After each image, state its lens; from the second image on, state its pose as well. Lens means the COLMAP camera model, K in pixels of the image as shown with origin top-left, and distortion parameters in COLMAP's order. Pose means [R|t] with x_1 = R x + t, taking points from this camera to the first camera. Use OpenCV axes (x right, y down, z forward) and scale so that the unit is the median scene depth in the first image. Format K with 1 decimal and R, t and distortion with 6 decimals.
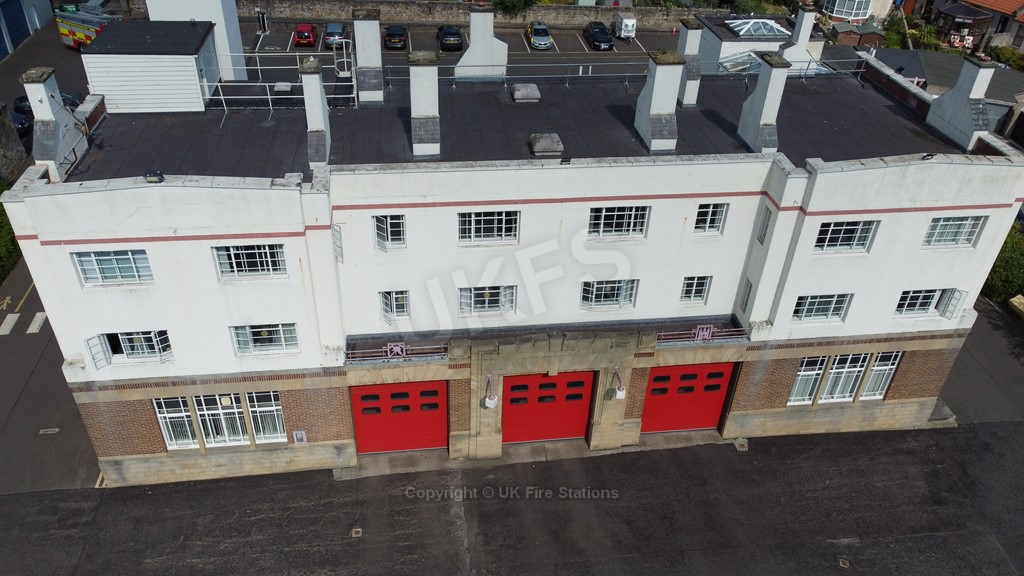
lens RADIAL K [[775.0, 0, 511.9], [0, 775.0, 286.3], [0, 0, 1]] dist [0.008993, -0.012092]
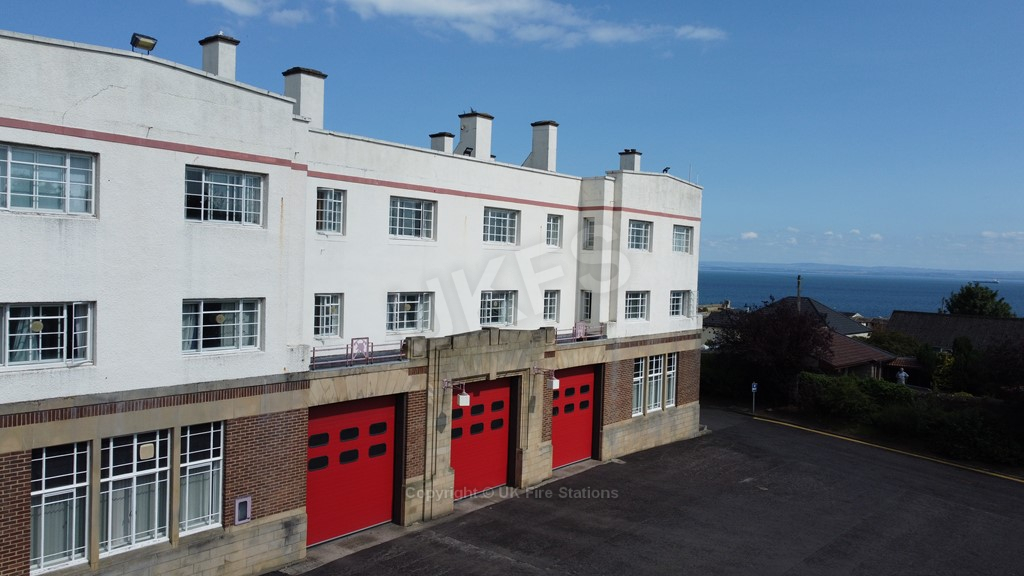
lens RADIAL K [[775.0, 0, 511.5], [0, 775.0, 285.9], [0, 0, 1]] dist [0.008993, -0.012092]
pose [[0.728766, -0.034224, 0.683907, -0.563454], [0.390649, 0.841058, -0.374185, 0.377695], [-0.562399, 0.539861, 0.626304, 0.345513]]
